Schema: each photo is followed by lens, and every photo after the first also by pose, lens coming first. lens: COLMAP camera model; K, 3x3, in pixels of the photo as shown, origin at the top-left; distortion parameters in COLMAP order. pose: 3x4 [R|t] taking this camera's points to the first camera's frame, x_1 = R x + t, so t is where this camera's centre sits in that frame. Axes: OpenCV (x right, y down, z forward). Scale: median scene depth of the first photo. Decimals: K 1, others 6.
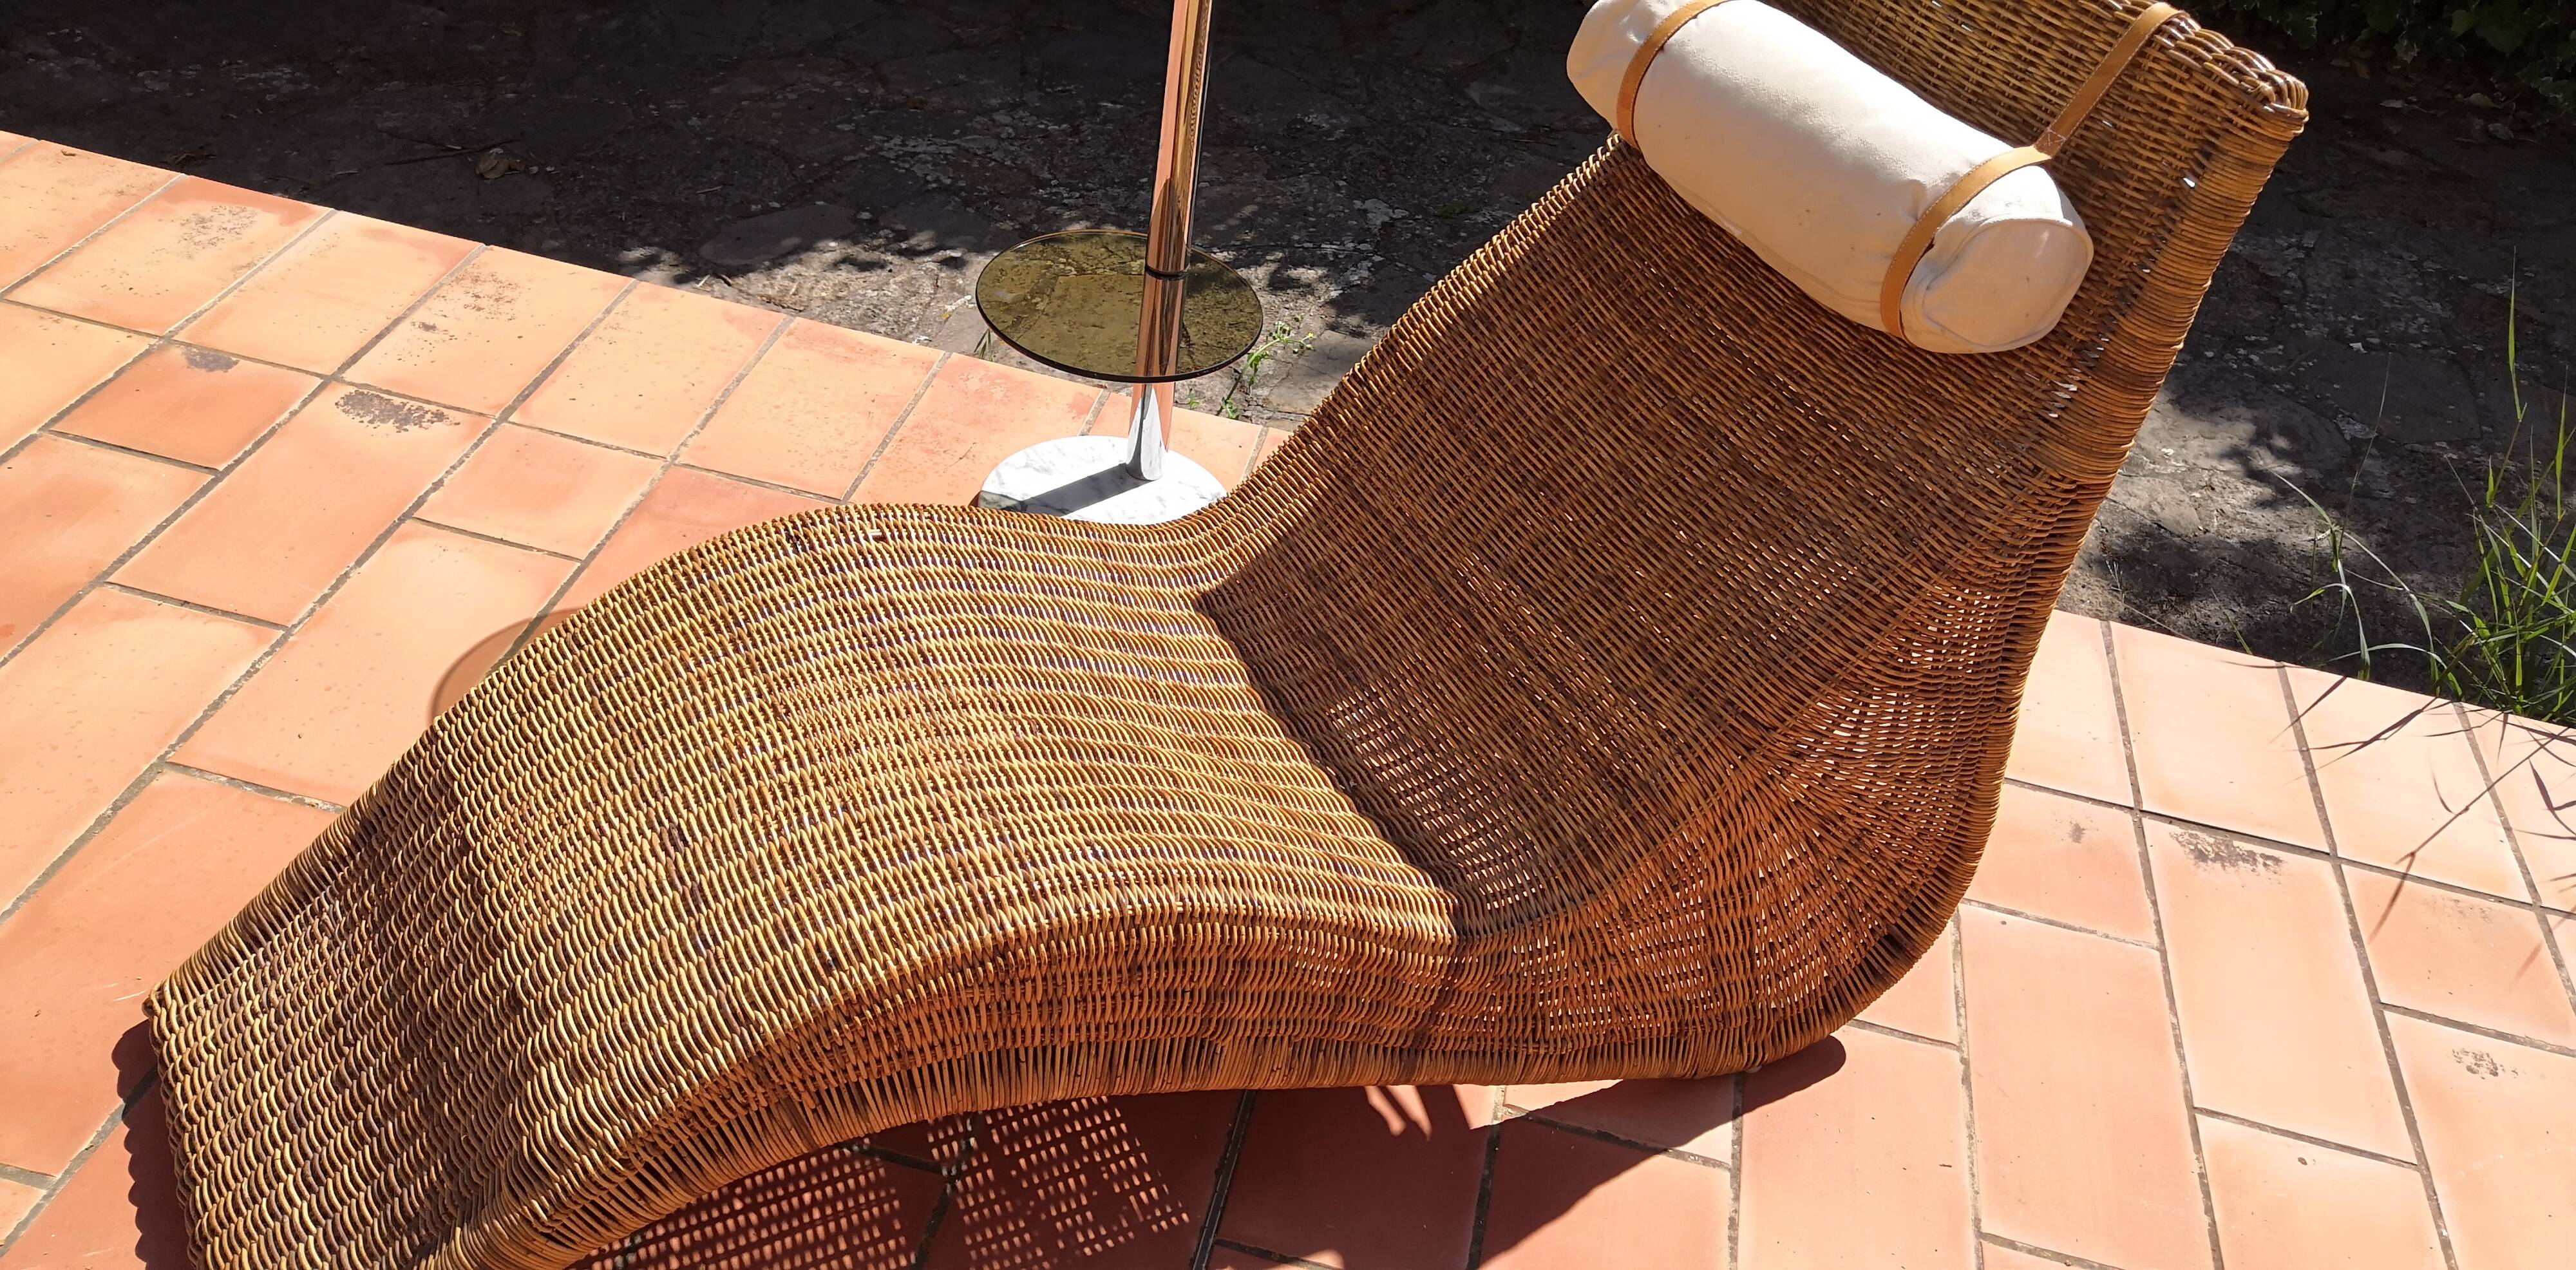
lens RADIAL K [[2048.6, 0, 1264.0], [0, 2048.6, 626.3], [0, 0, 1]] dist [-0.005695, 0.041588]
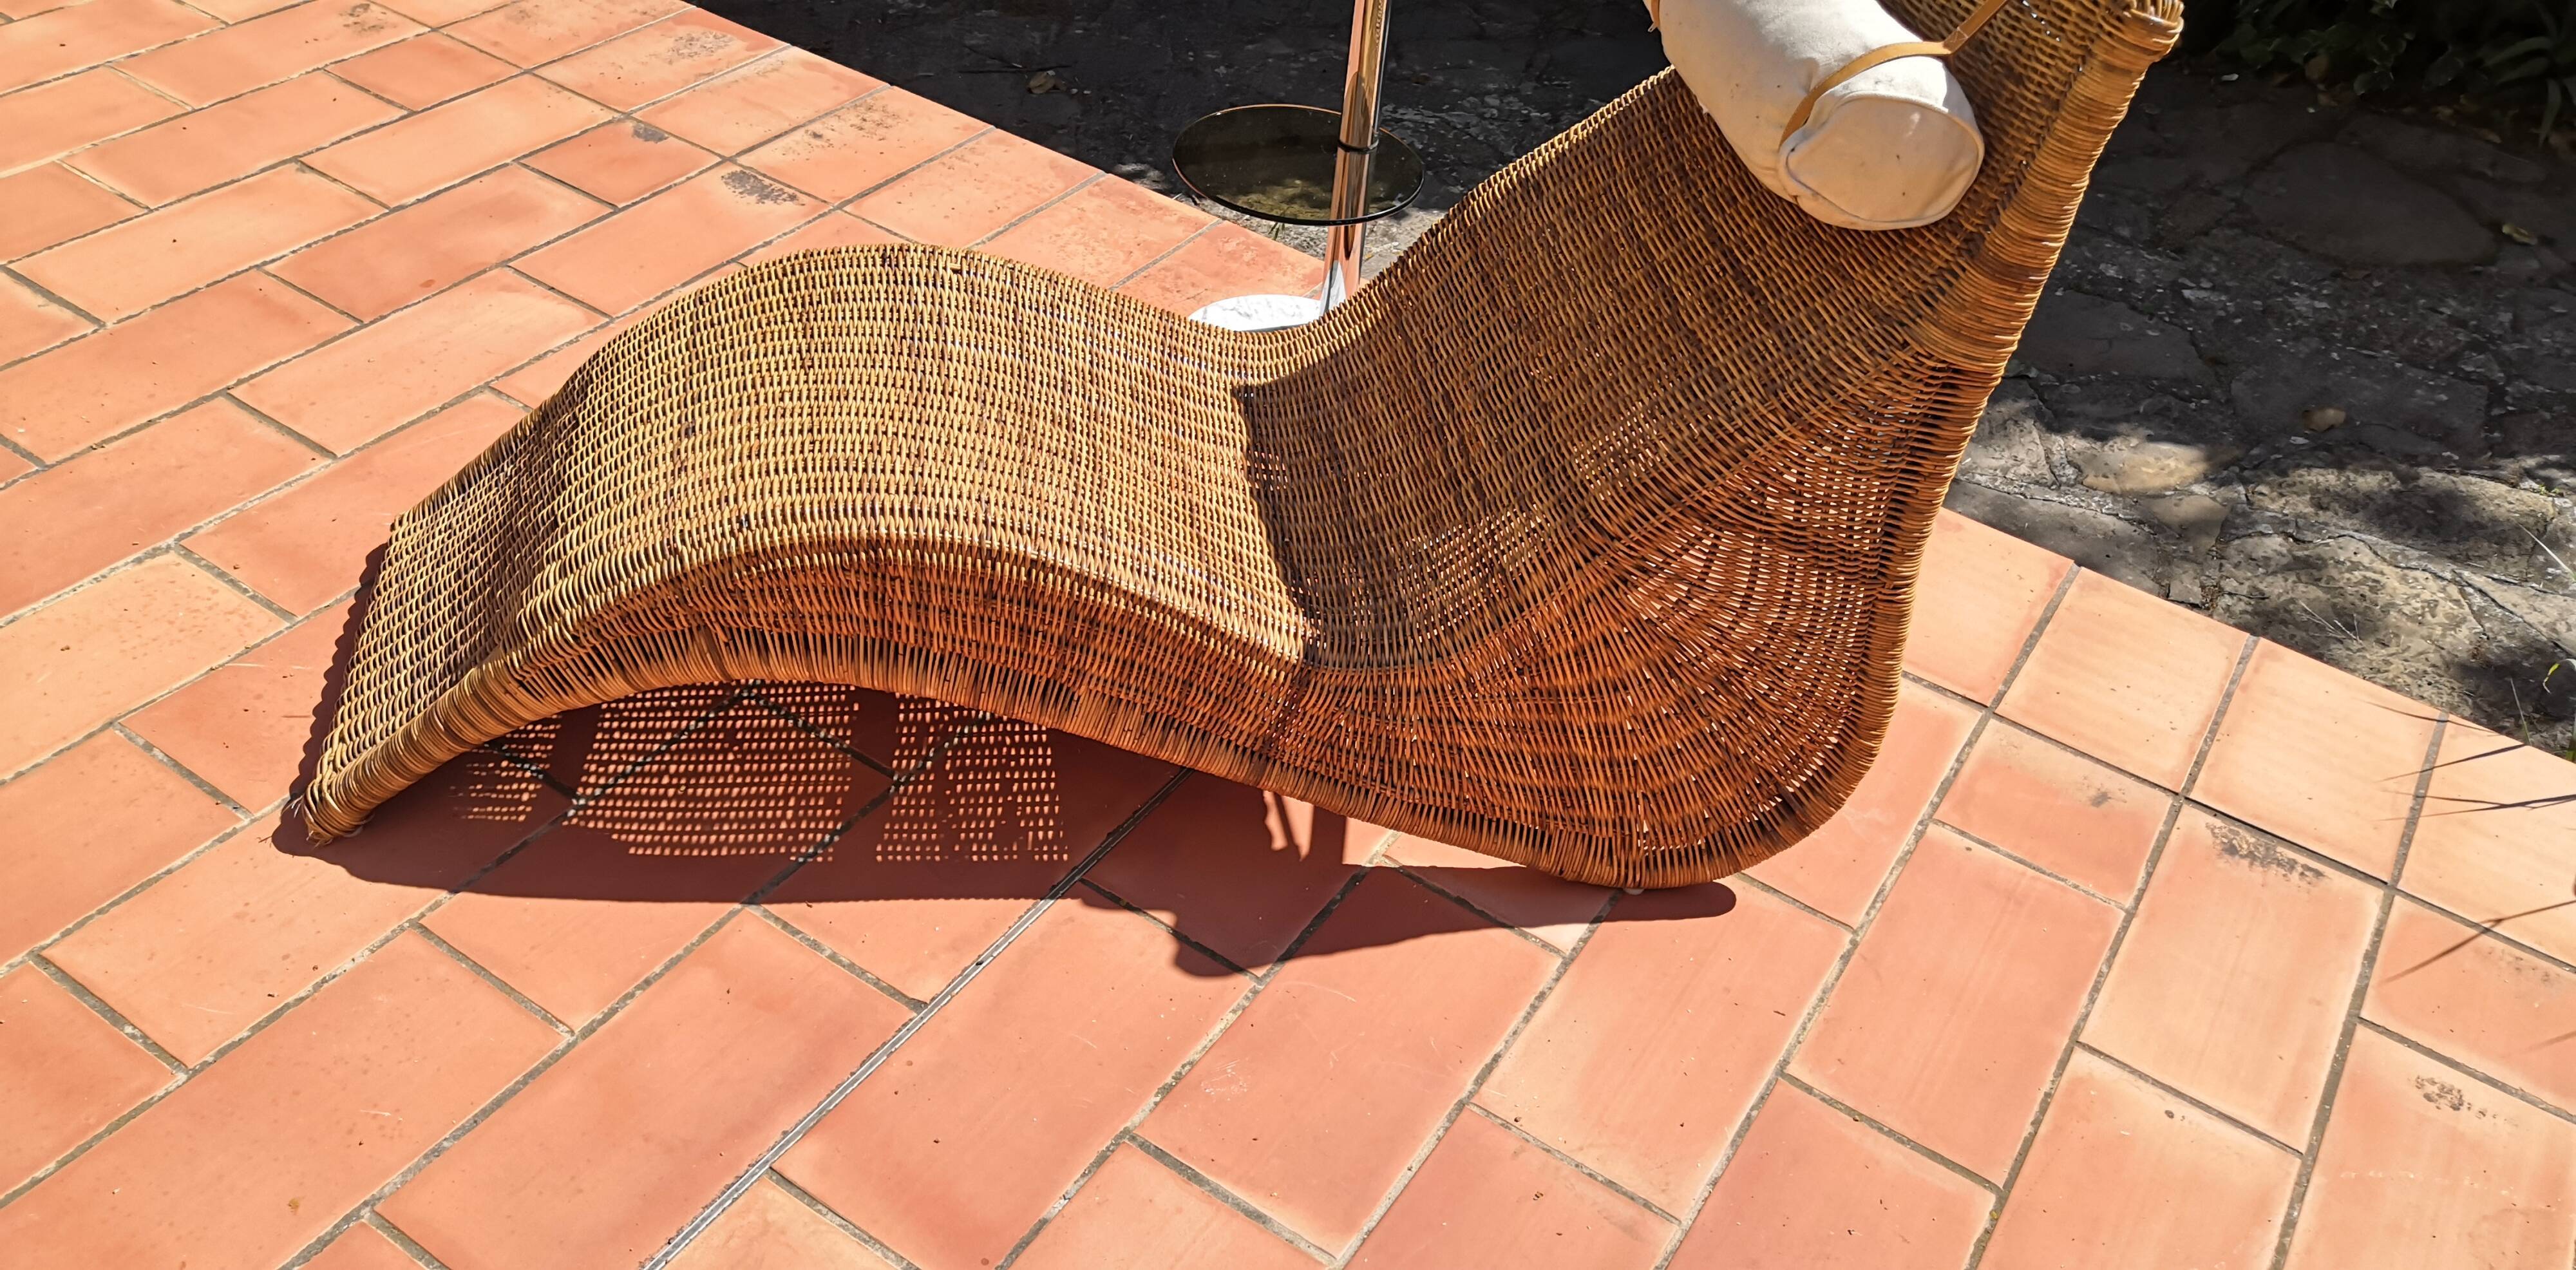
lens RADIAL K [[1985.2, 0, 1239.3], [0, 1985.2, 590.8], [0, 0, 1]] dist [0.005813, -0.003360]
pose [[0.935439, 0.187304, -0.299785, 0.275395], [-0.196978, 0.980406, -0.002090, 0.086279], [0.293520, 0.061006, 0.954004, -0.063087]]
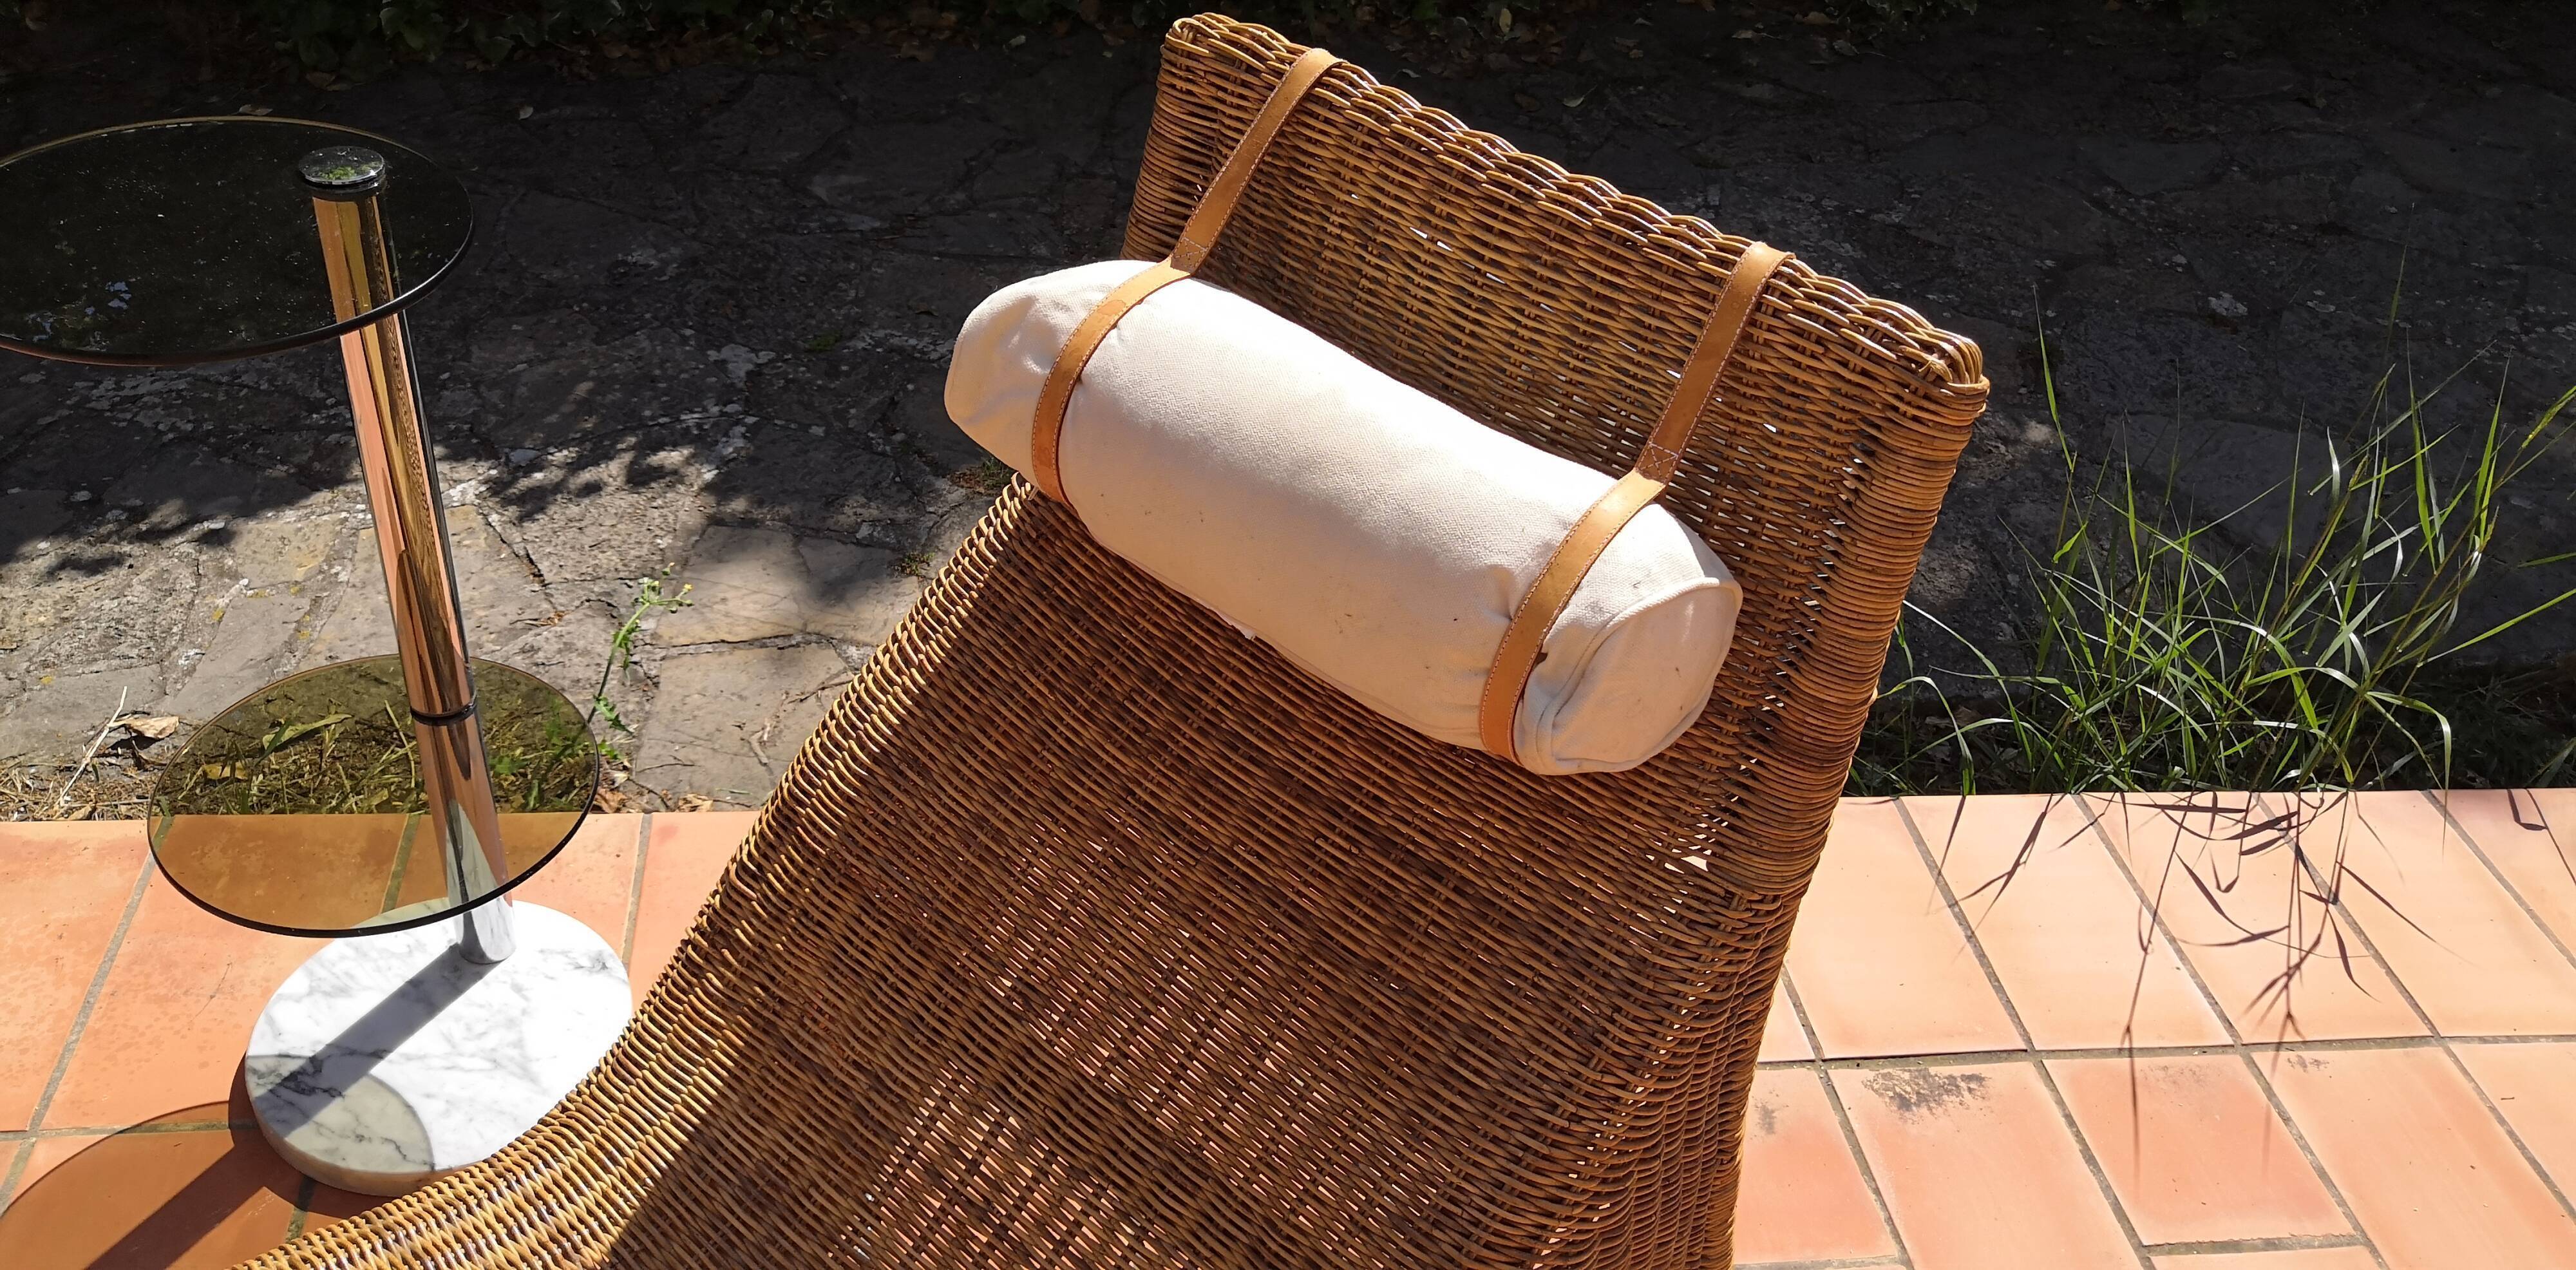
lens RADIAL K [[2098.5, 0, 1288.0], [0, 2098.5, 635.0], [0, 0, 1]] dist [-0.051809, 0.121051]
pose [[0.938954, -0.229767, 0.256072, 0.047118], [0.227563, 0.972997, 0.038628, -0.162489], [-0.258033, 0.022003, 0.965886, 0.236936]]
